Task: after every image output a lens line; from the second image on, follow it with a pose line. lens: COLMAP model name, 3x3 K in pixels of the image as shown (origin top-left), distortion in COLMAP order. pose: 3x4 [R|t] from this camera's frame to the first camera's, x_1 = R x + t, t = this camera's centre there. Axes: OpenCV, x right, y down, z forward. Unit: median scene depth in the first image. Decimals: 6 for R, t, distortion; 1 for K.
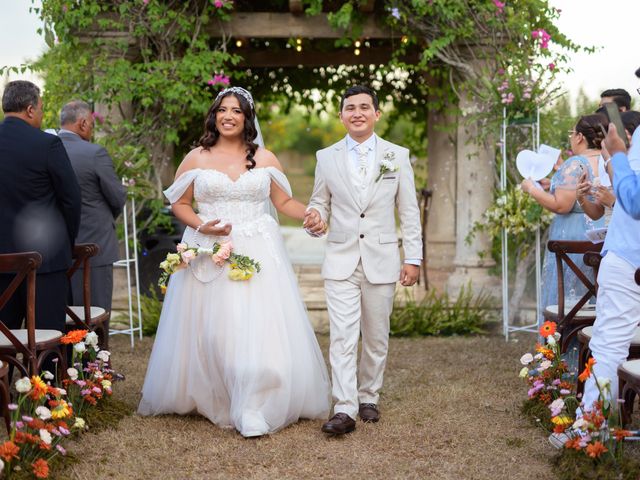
lens RADIAL K [[984.7, 0, 320.3], [0, 984.7, 242.5], [0, 0, 1]] dist [0.009477, 0.000000]
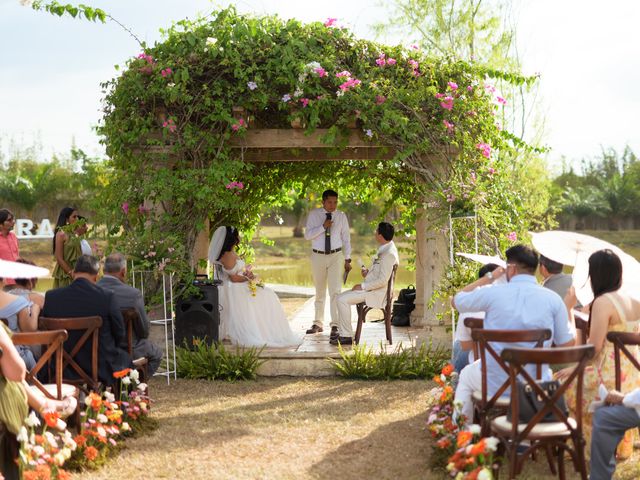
lens RADIAL K [[984.7, 0, 320.4], [0, 984.7, 237.8], [0, 0, 1]] dist [0.009477, 0.000000]
pose [[0.998319, 0.000072, -0.057955, 0.088312], [-0.003489, 0.998259, -0.058872, -0.014613], [0.057850, 0.058975, 0.996582, -0.313530]]
